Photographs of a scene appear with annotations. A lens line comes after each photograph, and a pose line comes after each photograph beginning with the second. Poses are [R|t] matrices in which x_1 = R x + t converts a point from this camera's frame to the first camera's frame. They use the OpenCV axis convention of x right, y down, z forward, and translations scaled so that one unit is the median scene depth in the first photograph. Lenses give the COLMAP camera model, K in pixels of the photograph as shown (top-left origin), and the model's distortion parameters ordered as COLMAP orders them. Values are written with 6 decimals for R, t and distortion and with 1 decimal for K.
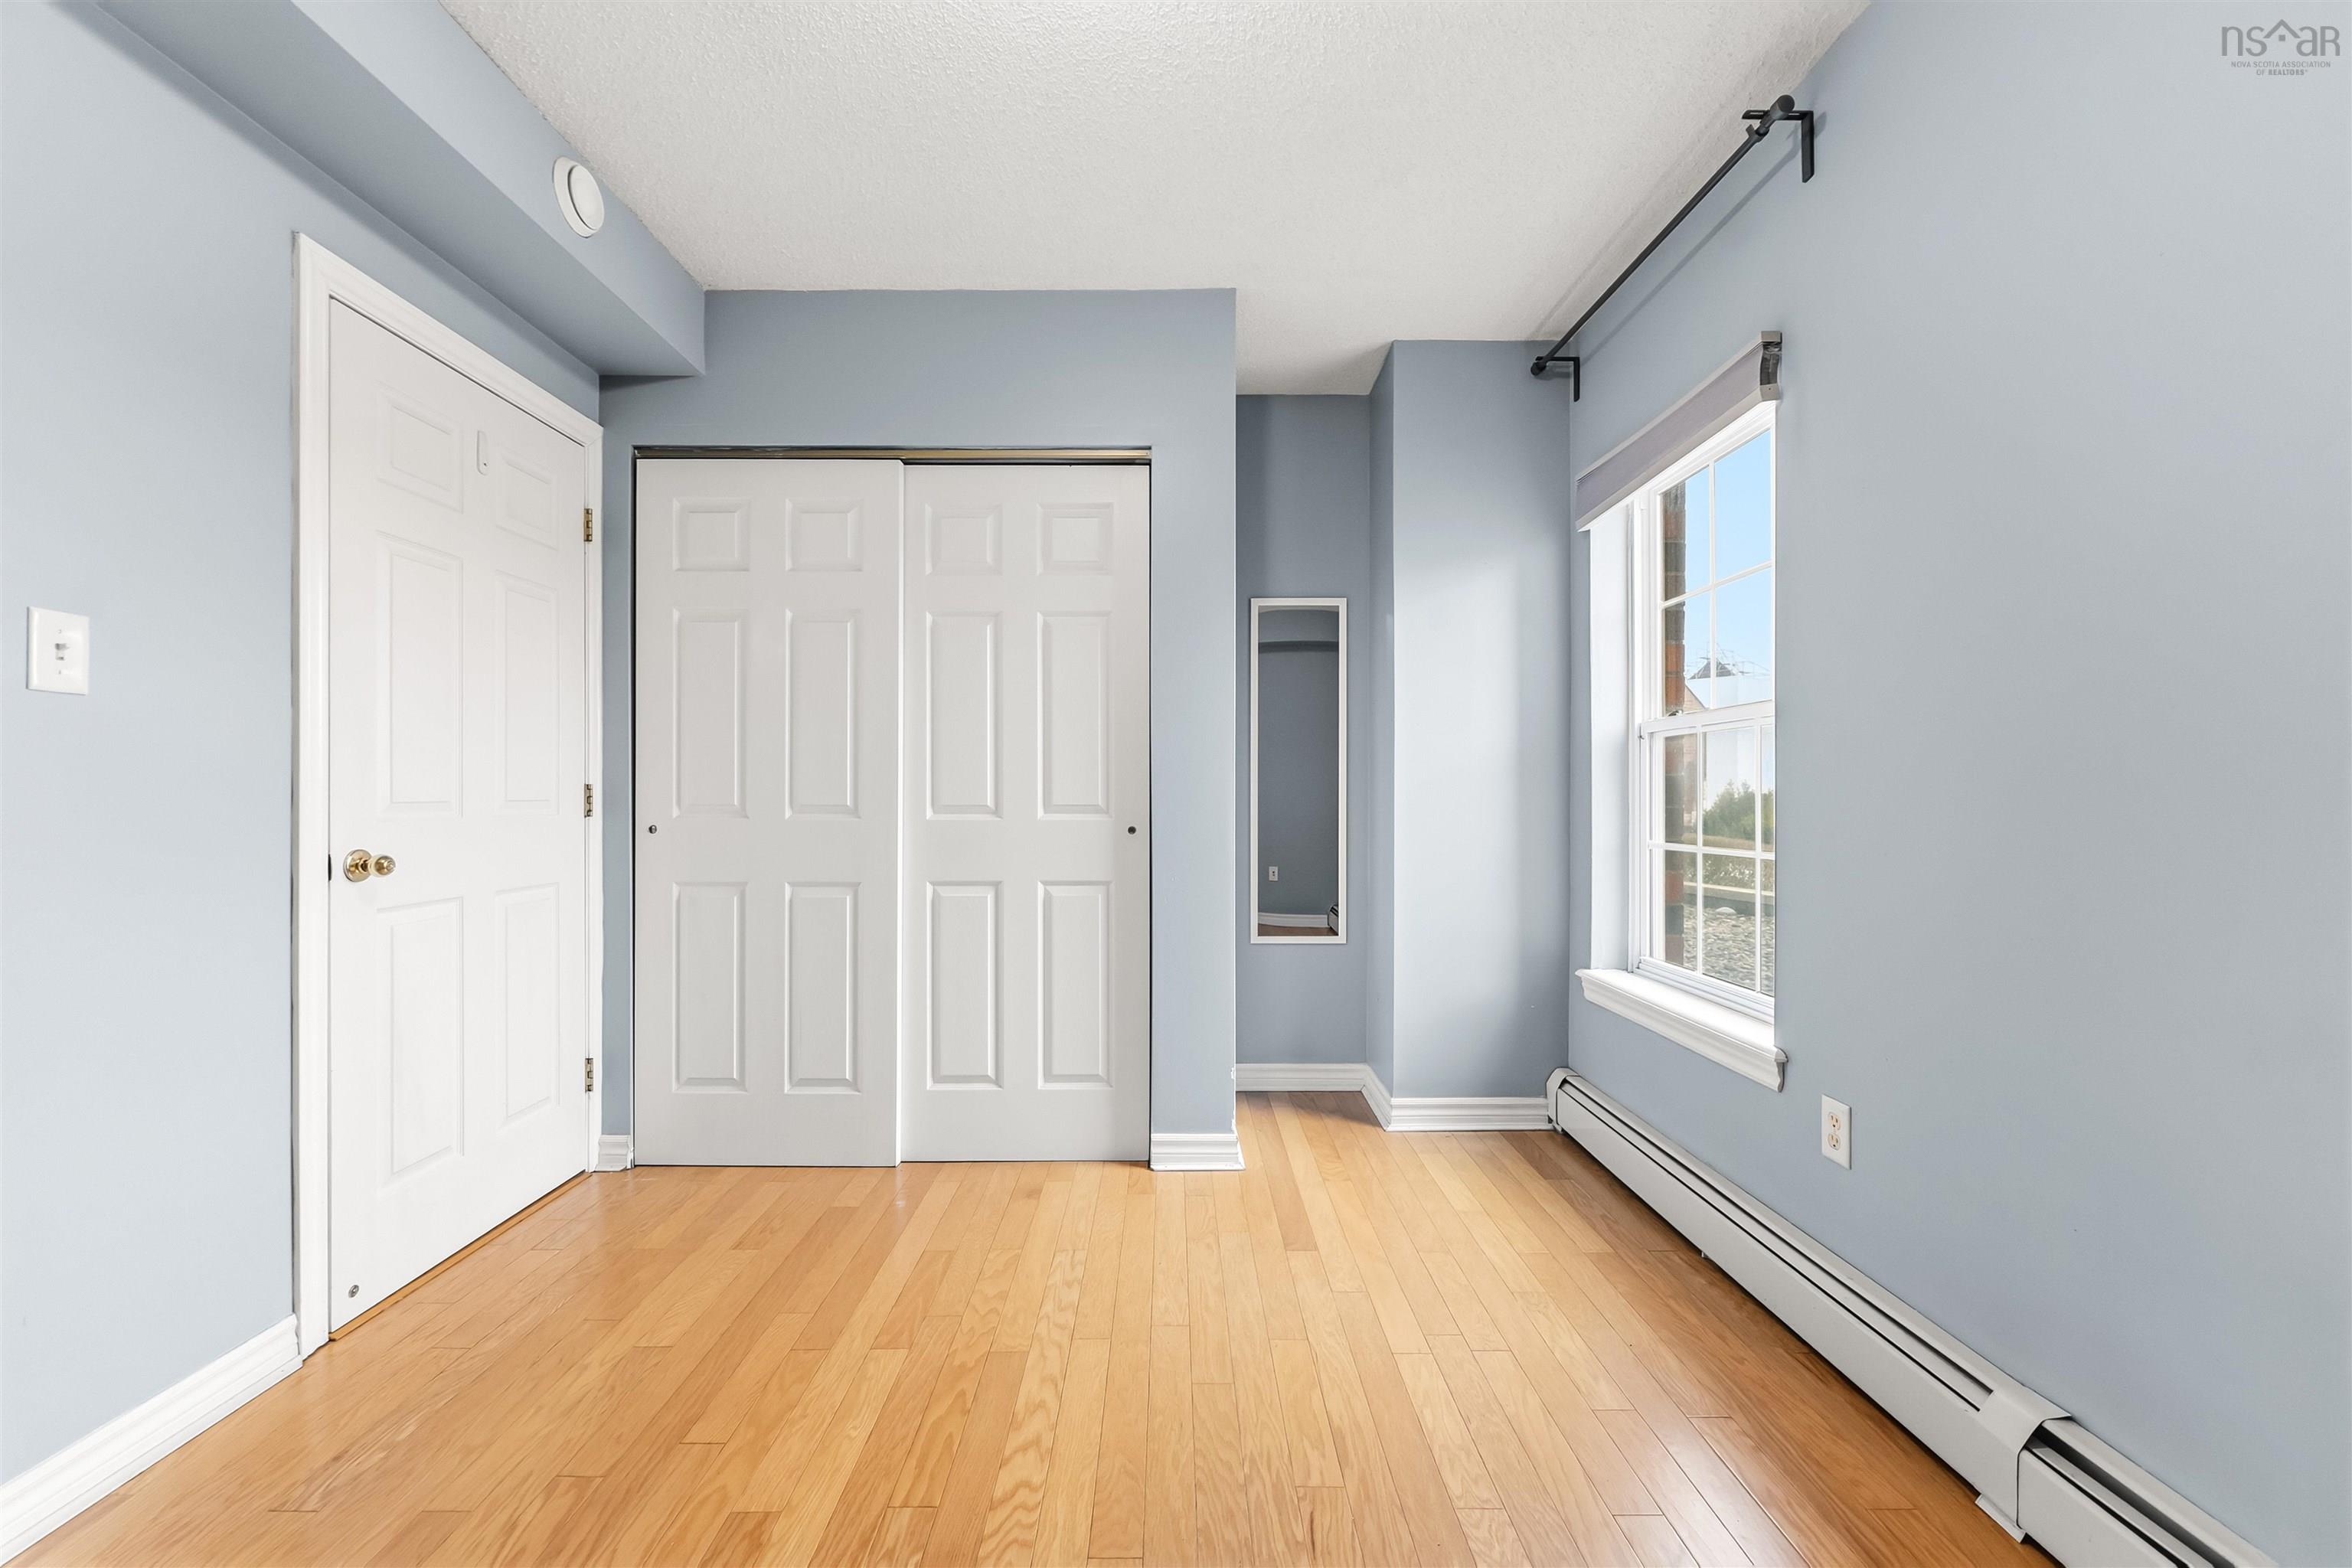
lens RADIAL K [[947.8, 0, 1172.3], [0, 947.8, 792.7], [0, 0, 1]] dist [-0.001486, -0.000168]
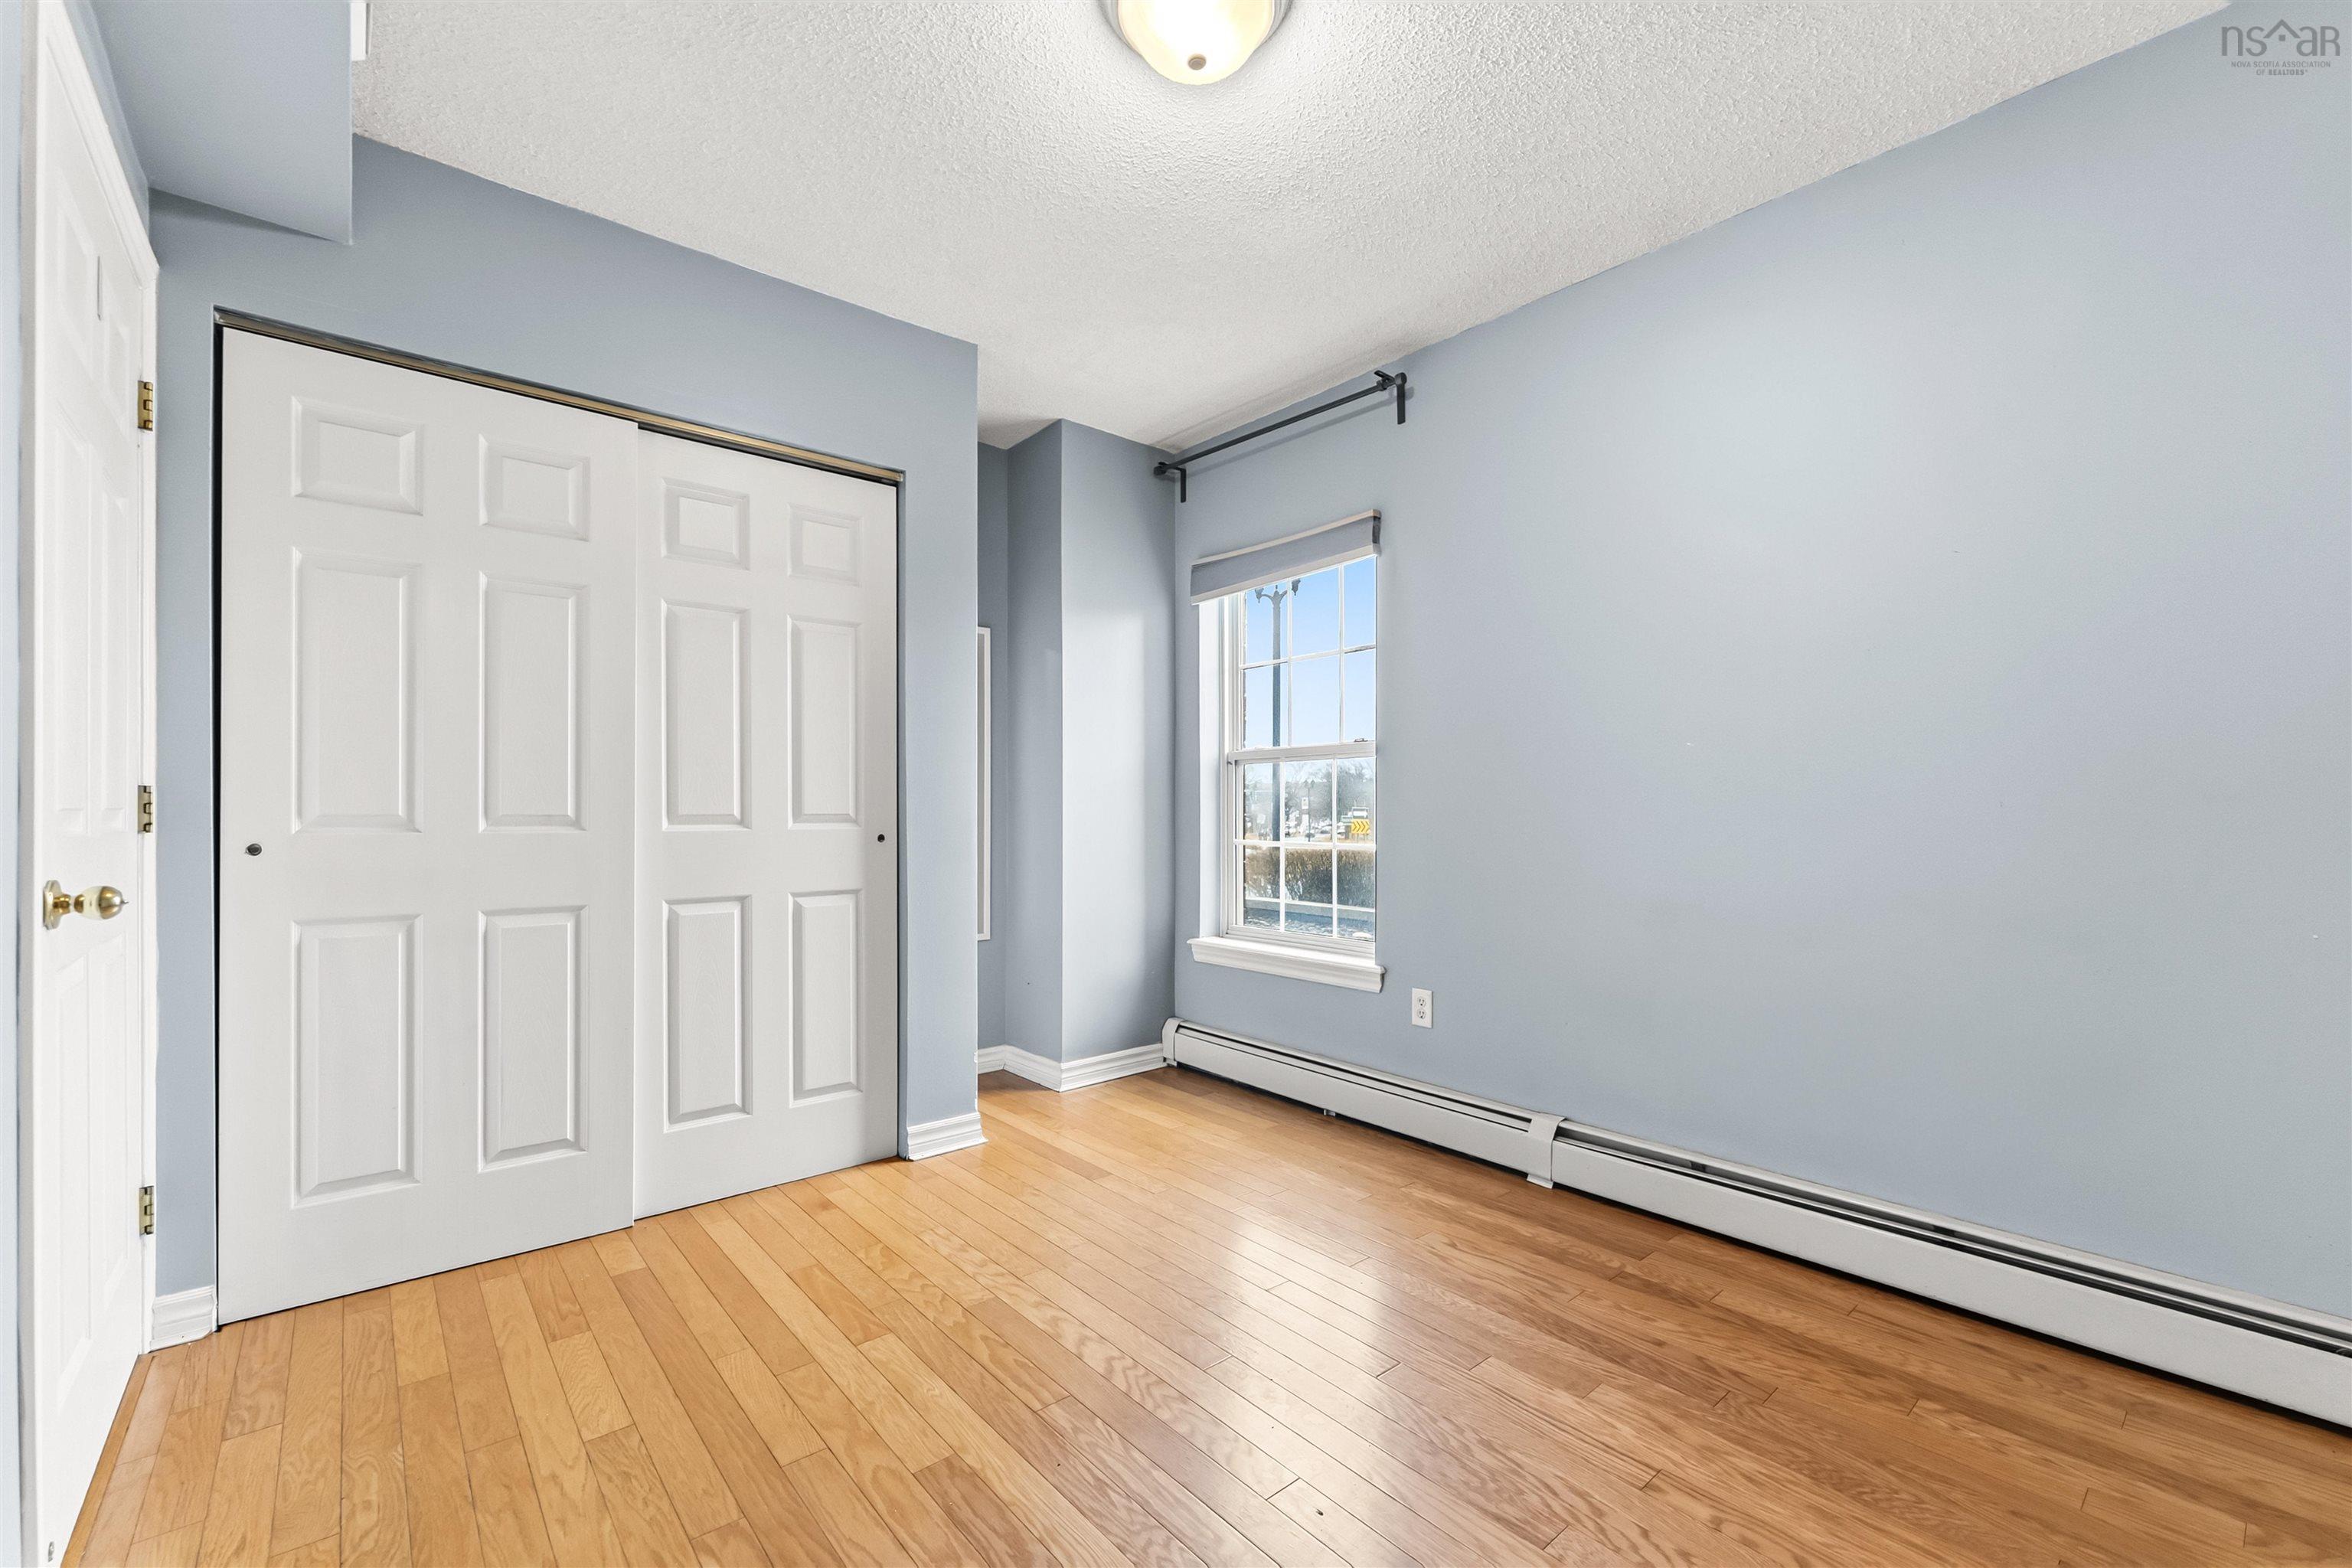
lens RADIAL K [[974.4, 0, 1170.0], [0, 974.4, 807.9], [0, 0, 1]] dist [-0.001145, -0.000322]
pose [[0.764841, 0.001207, 0.644219, -0.493514], [-0.001516, 0.999999, -0.000074, 0.005852], [-0.644218, -0.000920, 0.764841, -0.011515]]
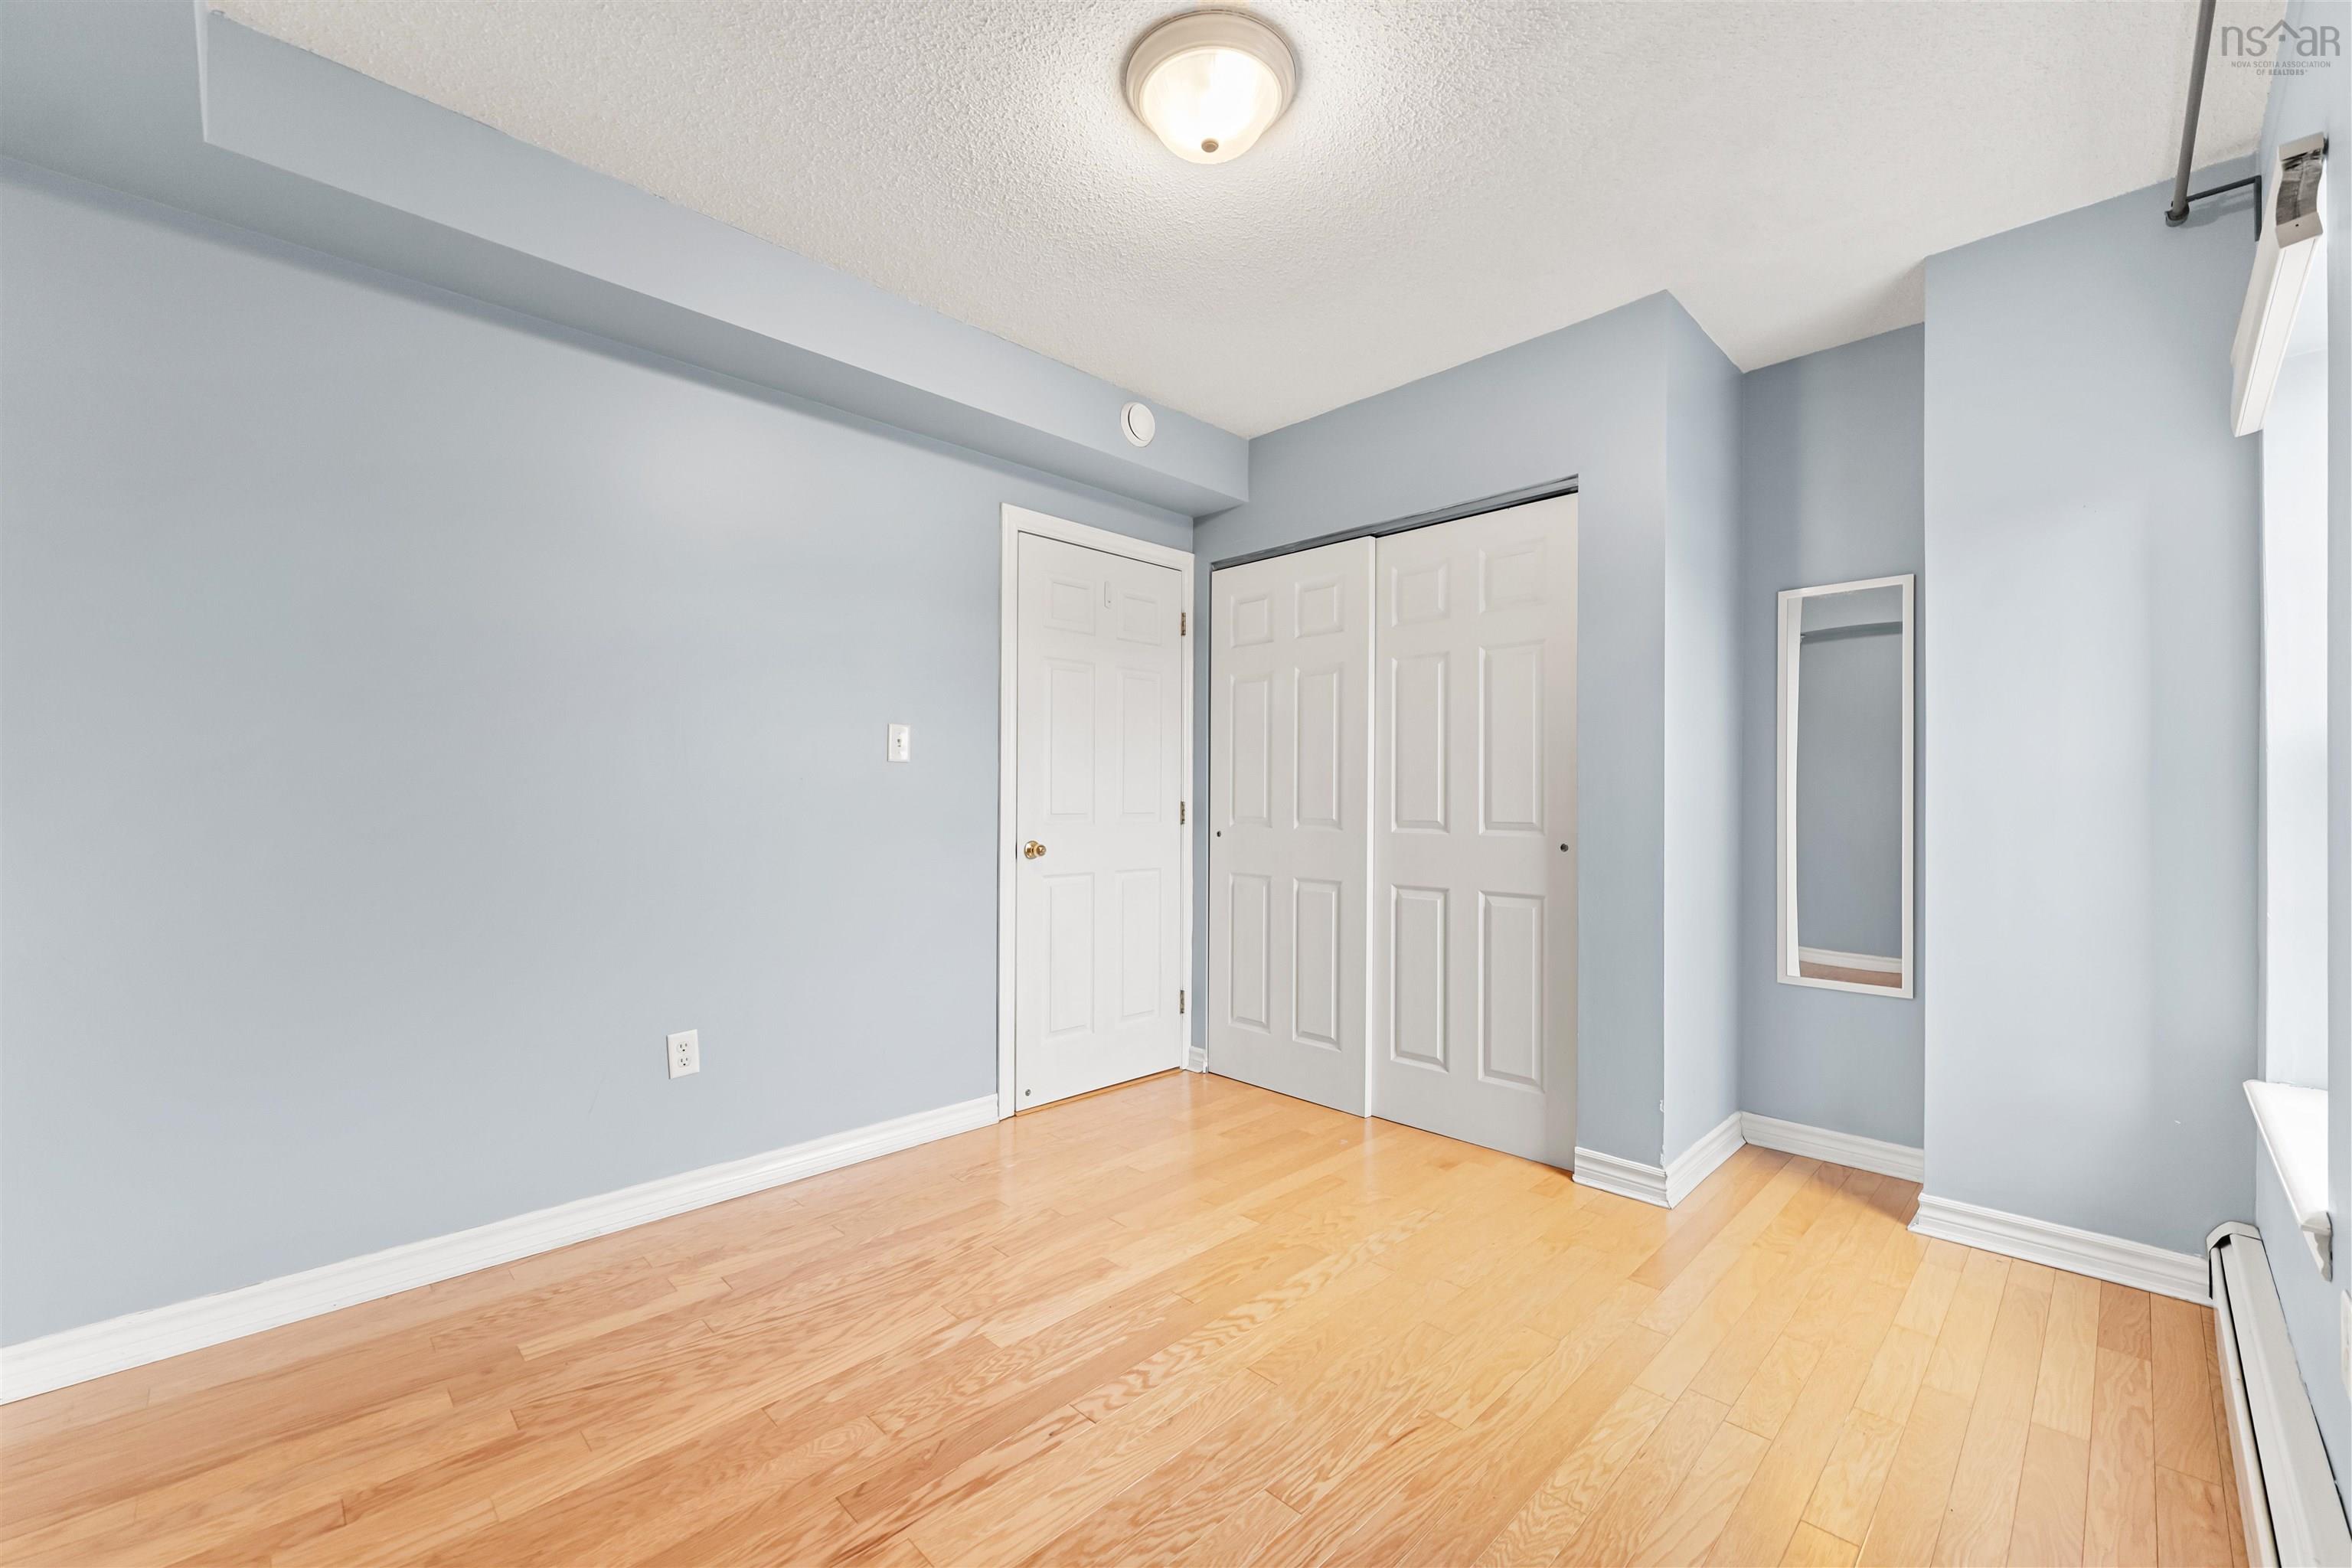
lens RADIAL K [[947.8, 0, 1172.3], [0, 947.8, 792.7], [0, 0, 1]] dist [-0.001486, -0.000168]
pose [[0.698545, -0.002858, -0.715560, 0.405724], [-0.003022, 0.999971, -0.006945, -0.012543], [0.715560, 0.007014, 0.698516, -0.027051]]
